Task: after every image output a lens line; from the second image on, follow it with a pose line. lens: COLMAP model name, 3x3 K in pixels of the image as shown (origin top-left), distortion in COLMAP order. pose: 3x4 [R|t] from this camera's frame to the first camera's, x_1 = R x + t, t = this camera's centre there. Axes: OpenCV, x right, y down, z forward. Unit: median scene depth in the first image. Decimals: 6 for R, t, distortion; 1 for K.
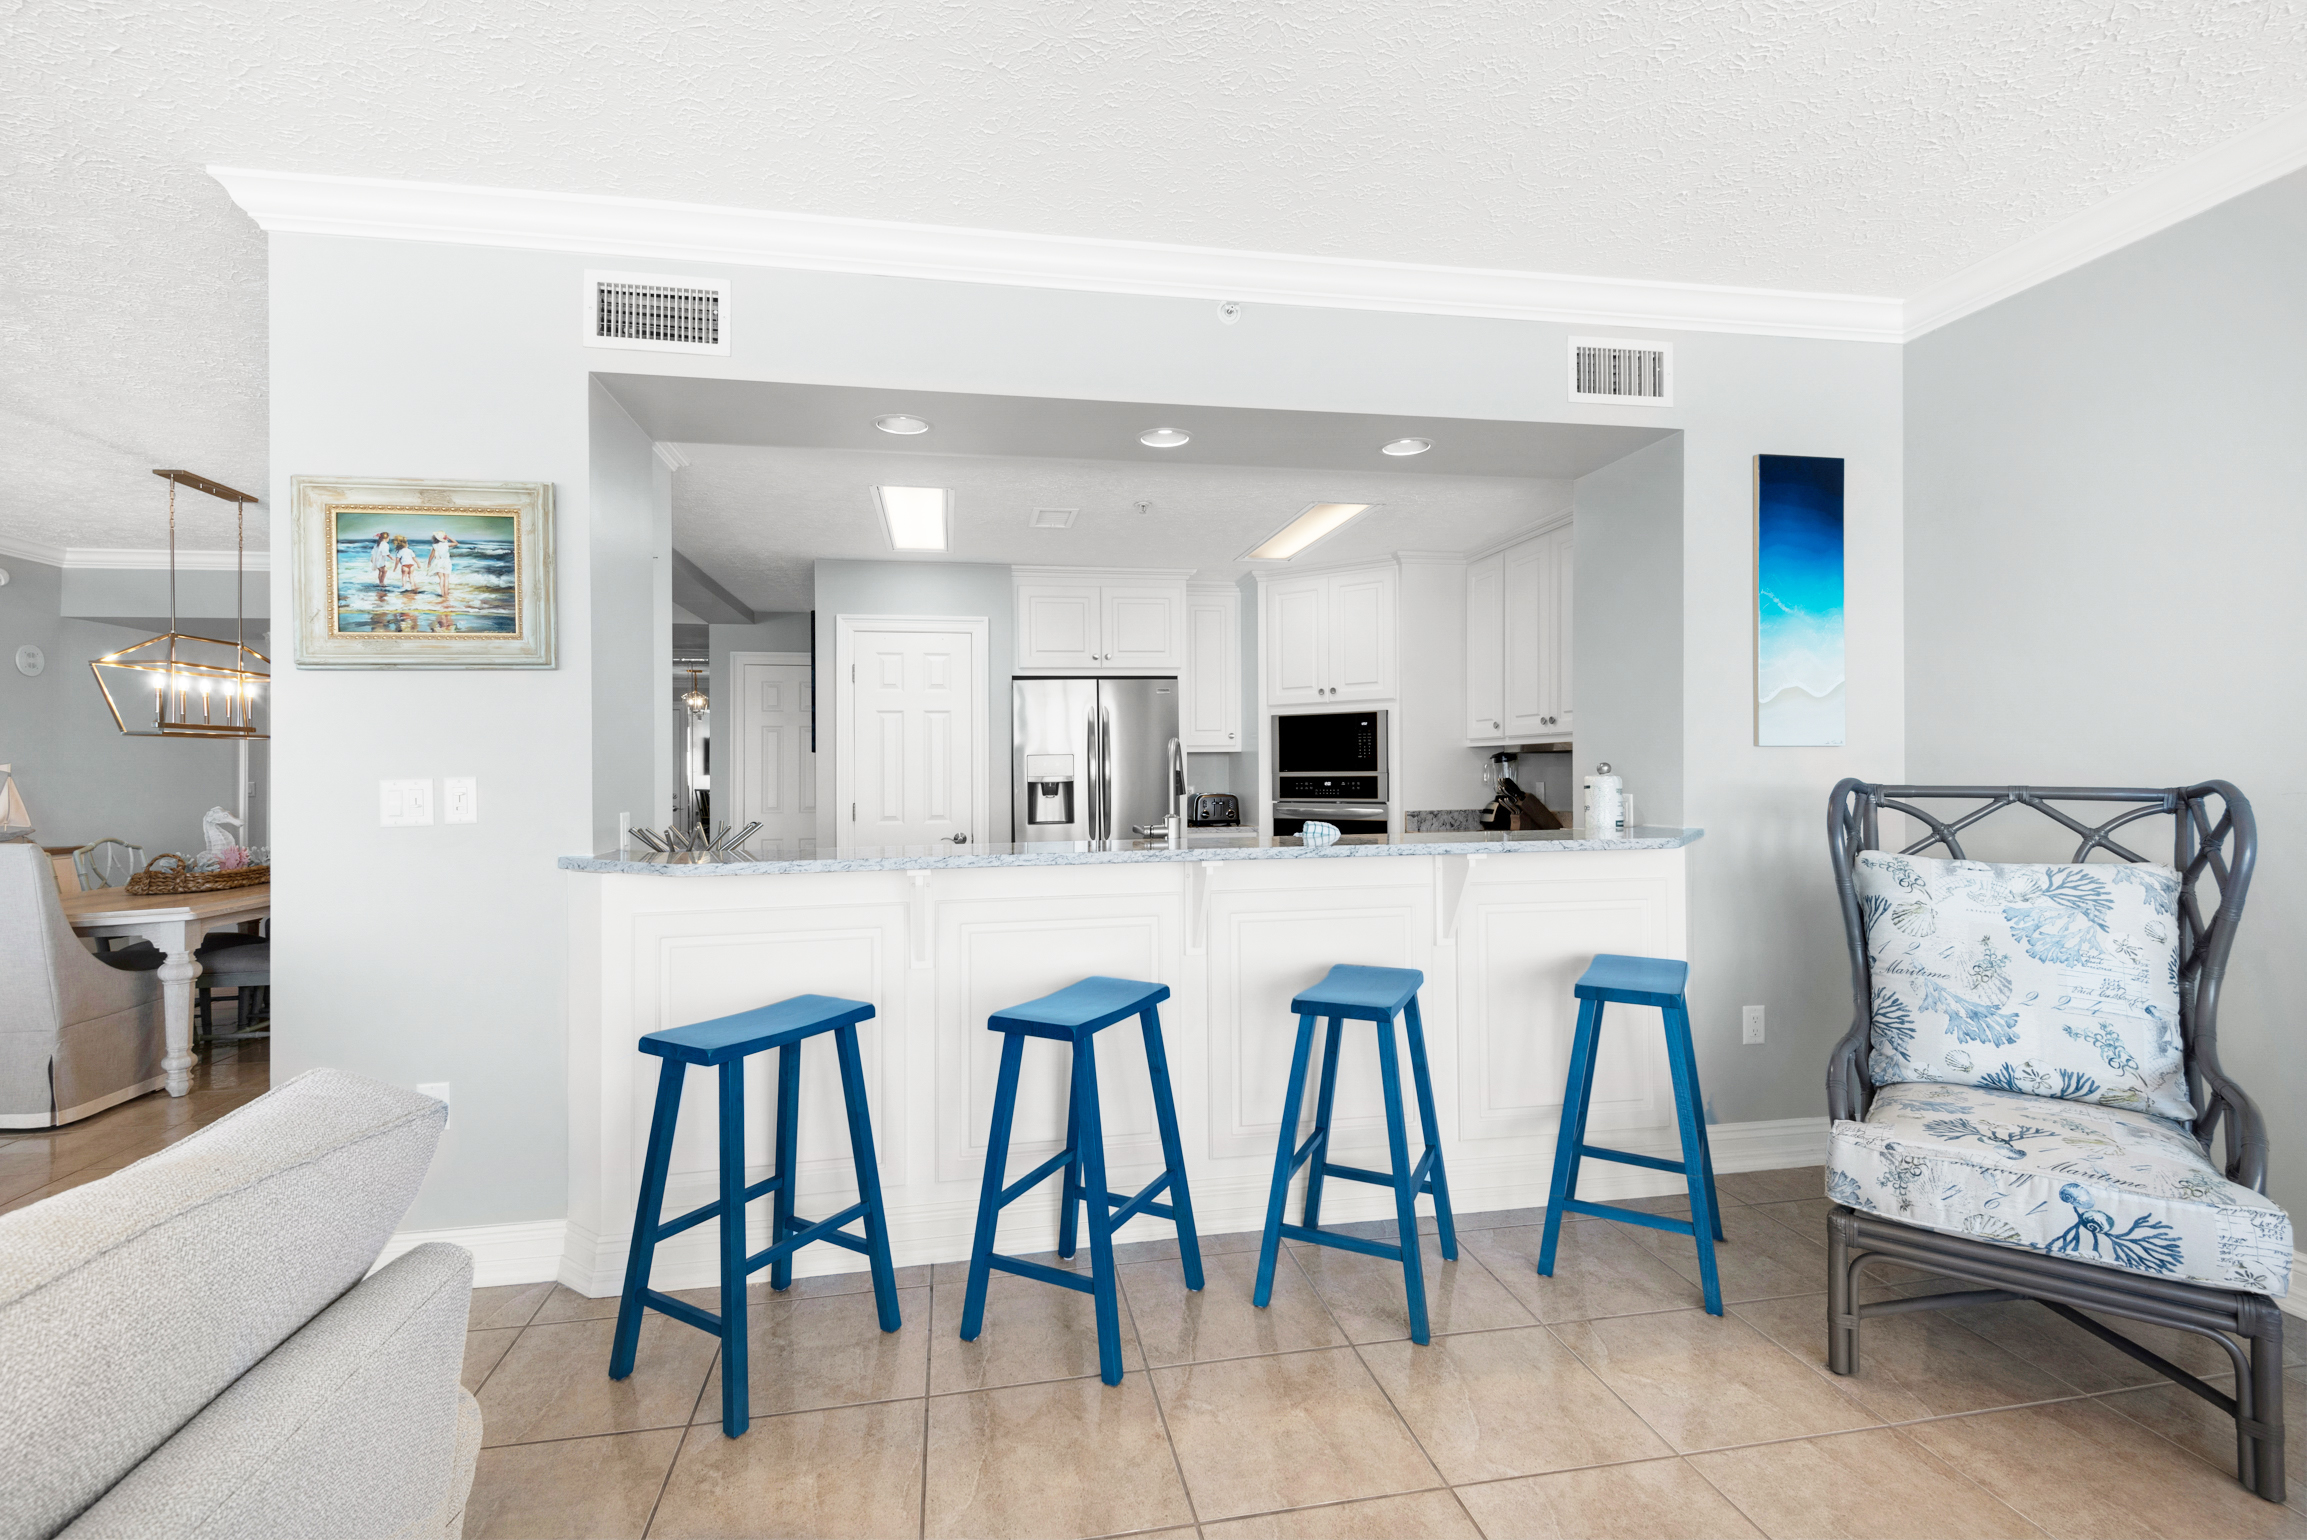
lens RADIAL K [[1156.1, 0, 1215.3], [0, 1156.1, 749.4], [0, 0, 1]] dist [-0.000228, -0.000020]
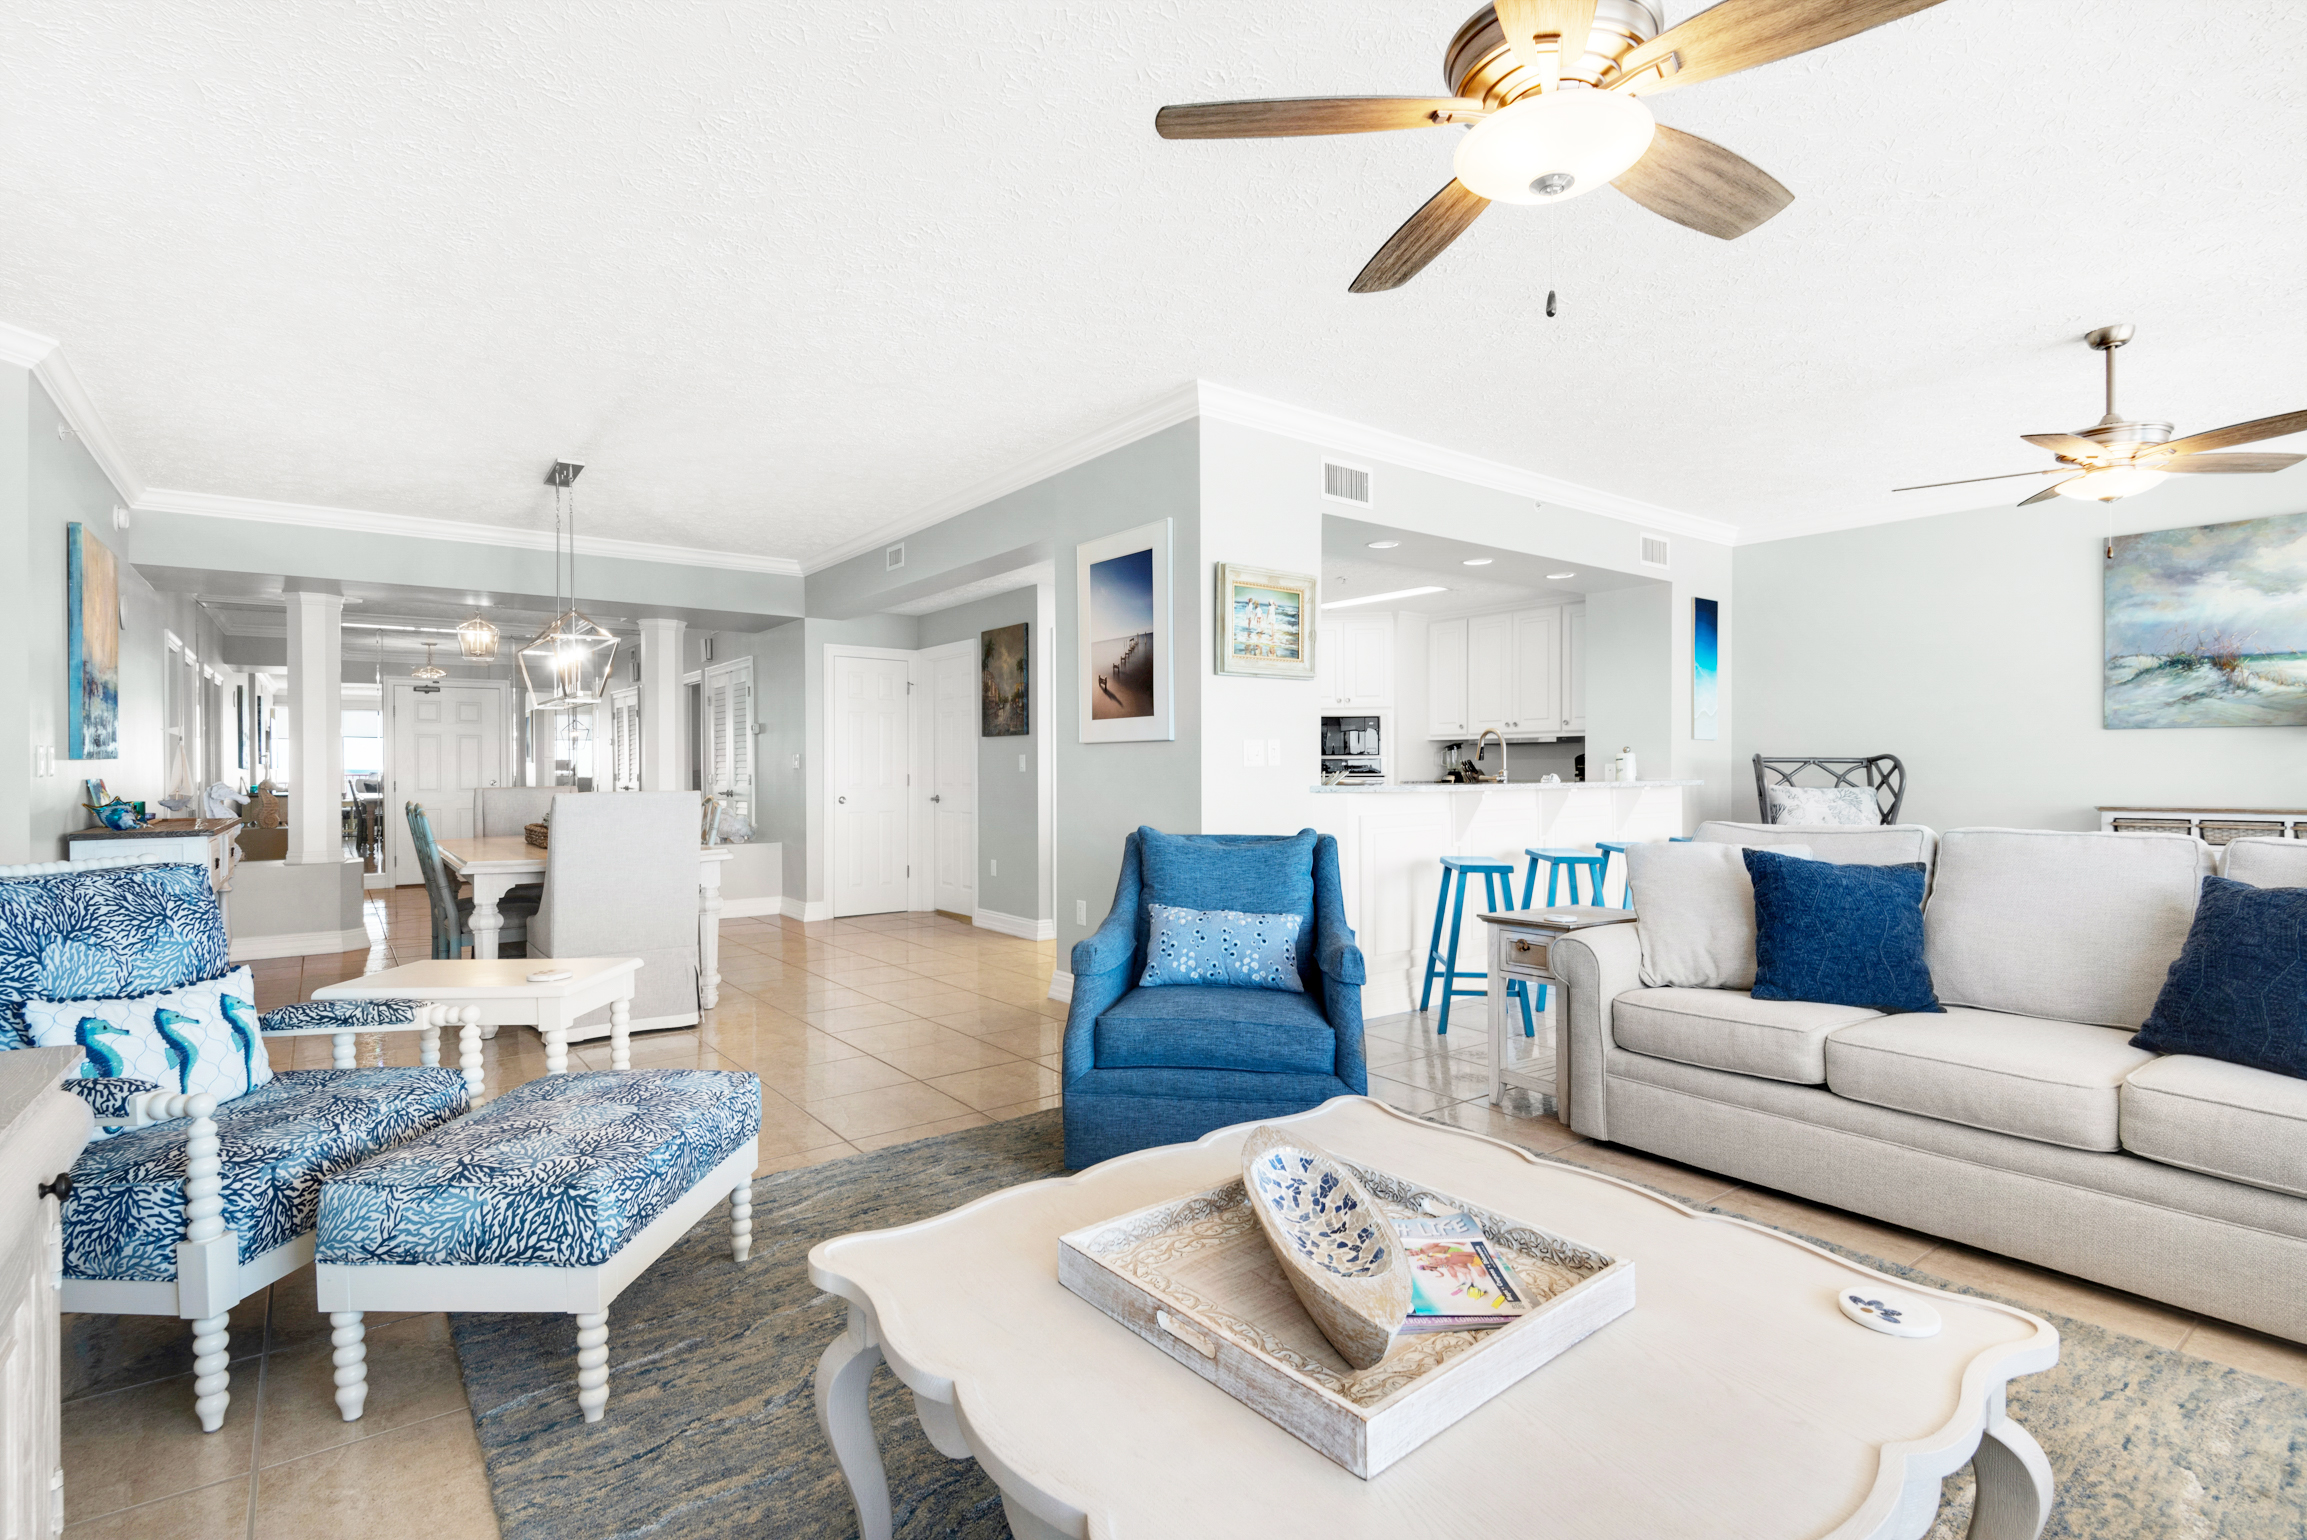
lens RADIAL K [[1067.1, 0, 1153.5], [0, 1067.1, 770.0], [0, 0, 1]] dist [-0.000713, -0.000428]
pose [[0.904285, 0.005816, 0.426890, -1.510213], [-0.014486, 0.999749, 0.017064, 0.045407], [-0.426684, -0.021614, 0.904143, -0.392068]]
